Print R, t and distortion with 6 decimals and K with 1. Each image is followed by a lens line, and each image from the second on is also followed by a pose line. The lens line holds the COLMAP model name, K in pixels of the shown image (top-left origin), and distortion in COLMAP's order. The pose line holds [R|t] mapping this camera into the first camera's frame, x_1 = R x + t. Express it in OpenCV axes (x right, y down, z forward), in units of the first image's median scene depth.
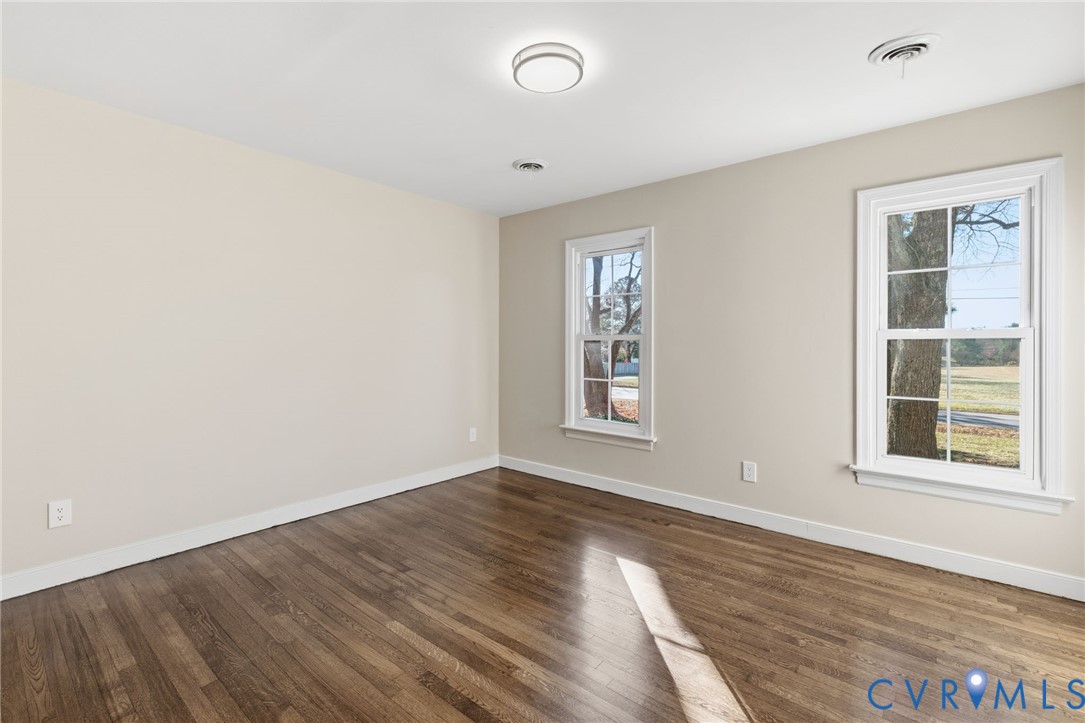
lens RADIAL K [[493.8, 0, 541.8], [0, 493.8, 345.2], [0, 0, 1]] dist [-0.000486, -0.000035]
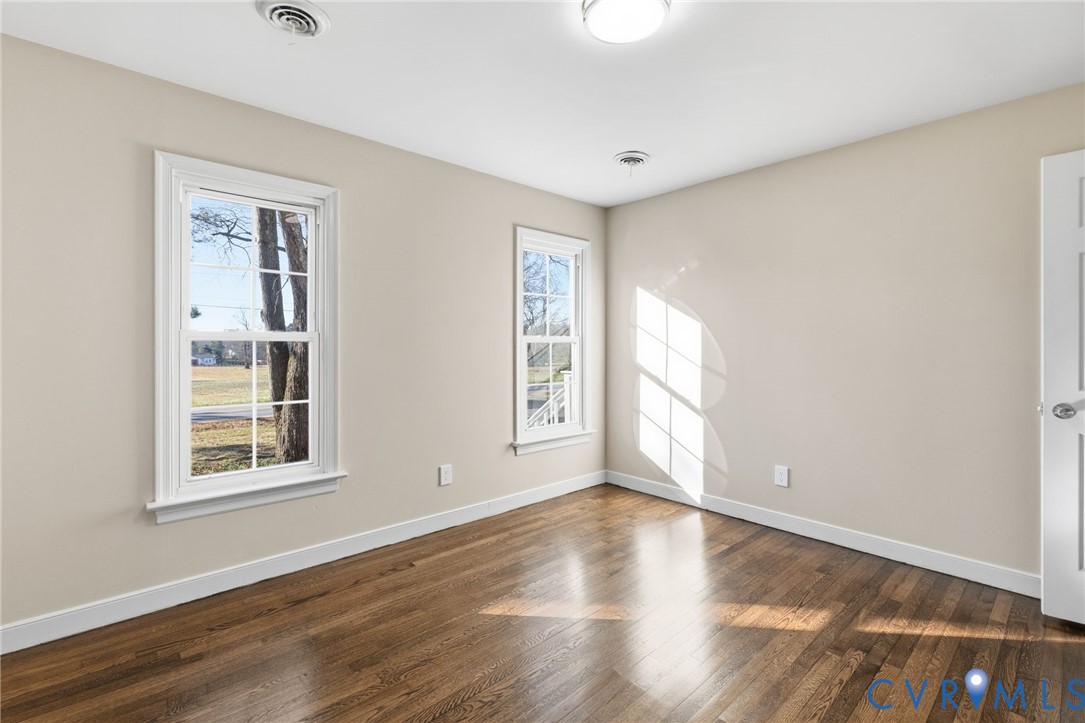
lens RADIAL K [[493.8, 0, 541.8], [0, 493.8, 345.2], [0, 0, 1]] dist [-0.000486, -0.000035]
pose [[0.125434, 0.001478, 0.992101, -0.545793], [0.003860, 0.999991, -0.001978, -0.001533], [-0.992094, 0.004077, 0.125427, 0.689490]]
